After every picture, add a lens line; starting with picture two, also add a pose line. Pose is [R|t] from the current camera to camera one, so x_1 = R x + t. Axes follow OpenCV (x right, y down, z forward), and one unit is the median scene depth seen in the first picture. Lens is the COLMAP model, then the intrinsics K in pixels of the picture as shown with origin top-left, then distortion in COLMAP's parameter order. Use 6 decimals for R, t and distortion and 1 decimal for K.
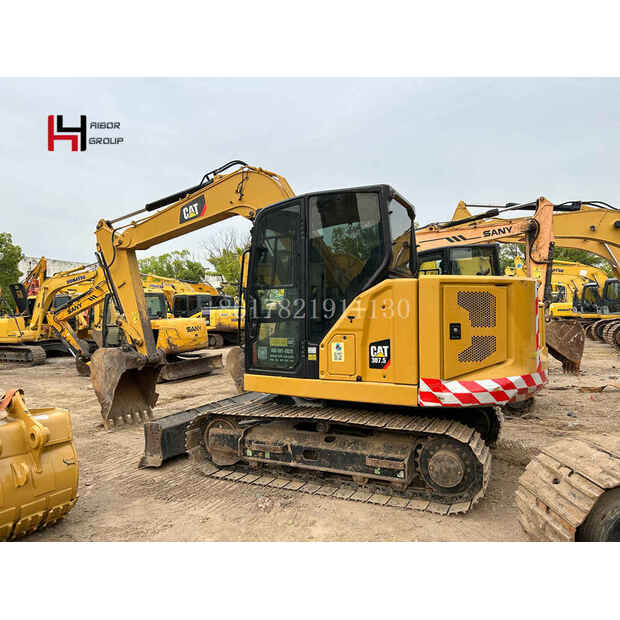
lens RADIAL K [[503.4, 0, 344.3], [0, 503.4, 310.6], [0, 0, 1]] dist [0.064817, -0.003975]
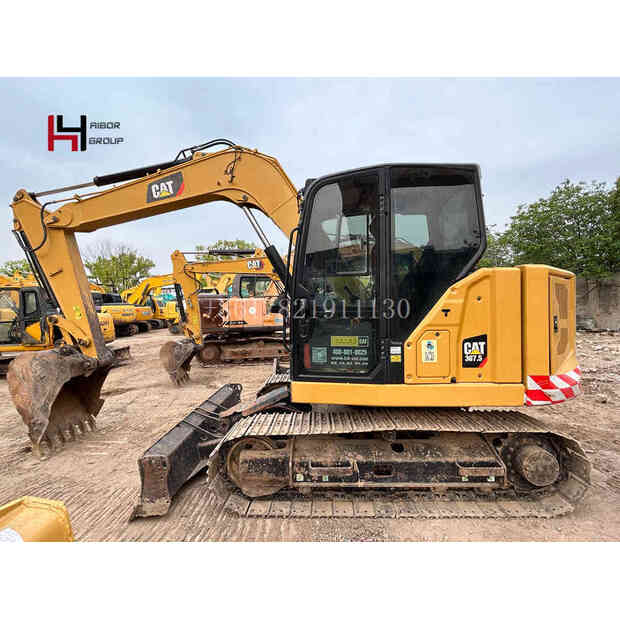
lens RADIAL K [[327.2, 0, 329.8], [0, 327.2, 309.0], [0, 0, 1]] dist [-0.024604, 0.022451]
pose [[0.916554, -0.002713, 0.399901, -0.352394], [0.000487, 0.999984, 0.005667, 0.006712], [-0.399910, -0.004999, 0.916541, 0.504523]]
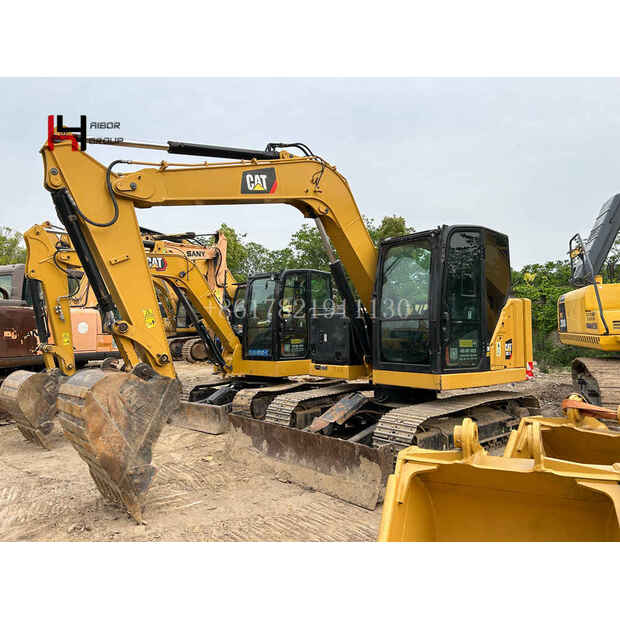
lens RADIAL K [[440.9, 0, 364.8], [0, 440.9, 309.1], [0, 0, 1]] dist [0.008529, 0.001995]
pose [[0.358771, 0.058024, 0.931621, -1.137447], [-0.007644, 0.998215, -0.059228, 0.043505], [-0.933394, 0.014128, 0.358574, 0.820507]]
